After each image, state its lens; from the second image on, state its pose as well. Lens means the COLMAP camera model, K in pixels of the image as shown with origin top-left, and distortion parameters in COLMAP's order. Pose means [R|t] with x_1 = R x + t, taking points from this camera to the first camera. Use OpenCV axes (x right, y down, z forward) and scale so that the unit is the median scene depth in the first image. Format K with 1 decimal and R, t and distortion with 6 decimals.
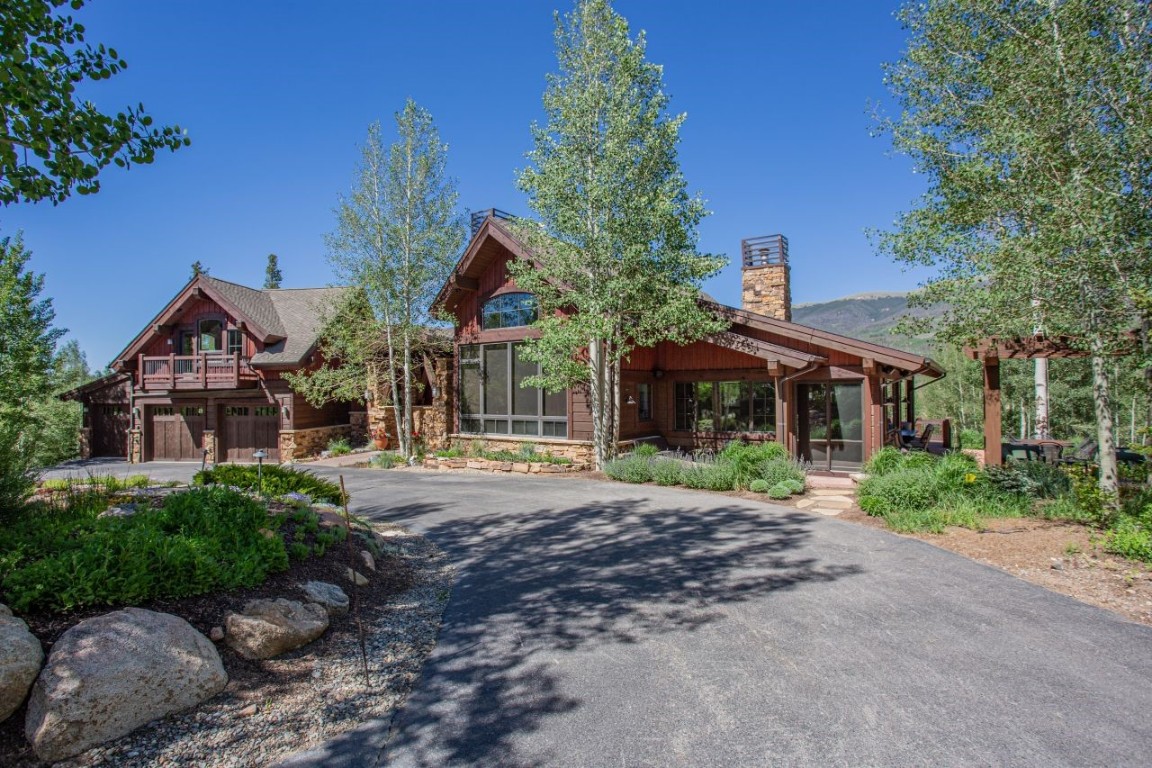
lens RADIAL K [[580.5, 0, 573.4], [0, 580.5, 382.2], [0, 0, 1]] dist [-0.069158, 0.033880]
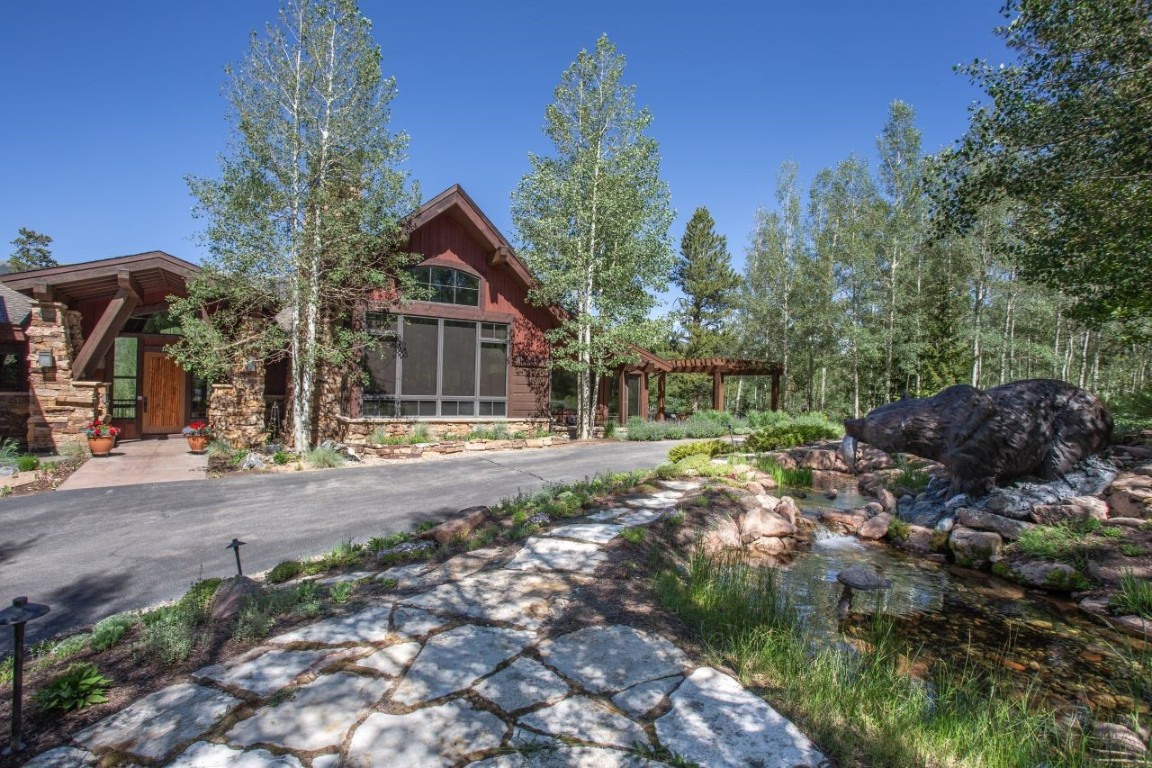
lens RADIAL K [[580.5, 0, 573.4], [0, 580.5, 382.2], [0, 0, 1]] dist [-0.069158, 0.033880]
pose [[0.367333, 0.028783, 0.929644, -0.715012], [-0.043849, 0.998946, -0.013603, 0.030140], [-0.929055, -0.035767, 0.368208, 0.354840]]
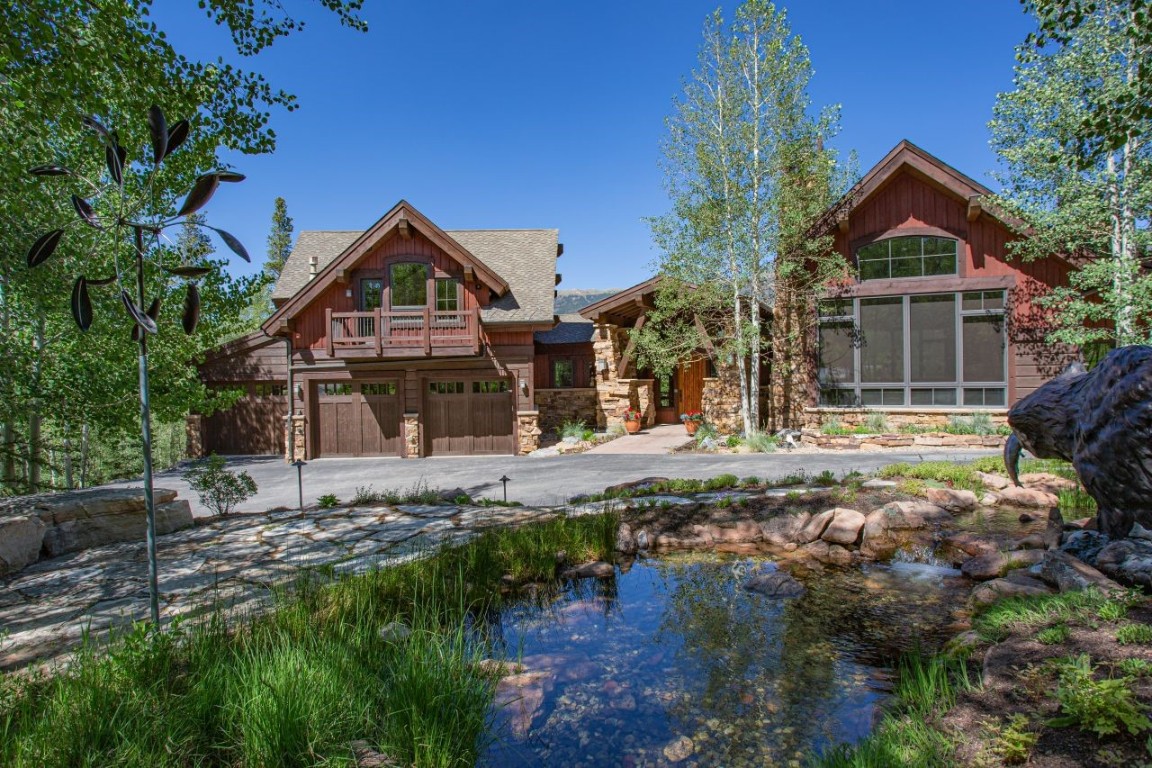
lens RADIAL K [[639.2, 0, 574.0], [0, 639.2, 379.9], [0, 0, 1]] dist [-0.056484, 0.001423]
pose [[0.985446, -0.009279, 0.169737, -0.581701], [0.005611, 0.999741, 0.022077, 0.023847], [-0.169898, -0.020804, 0.985242, 0.148423]]
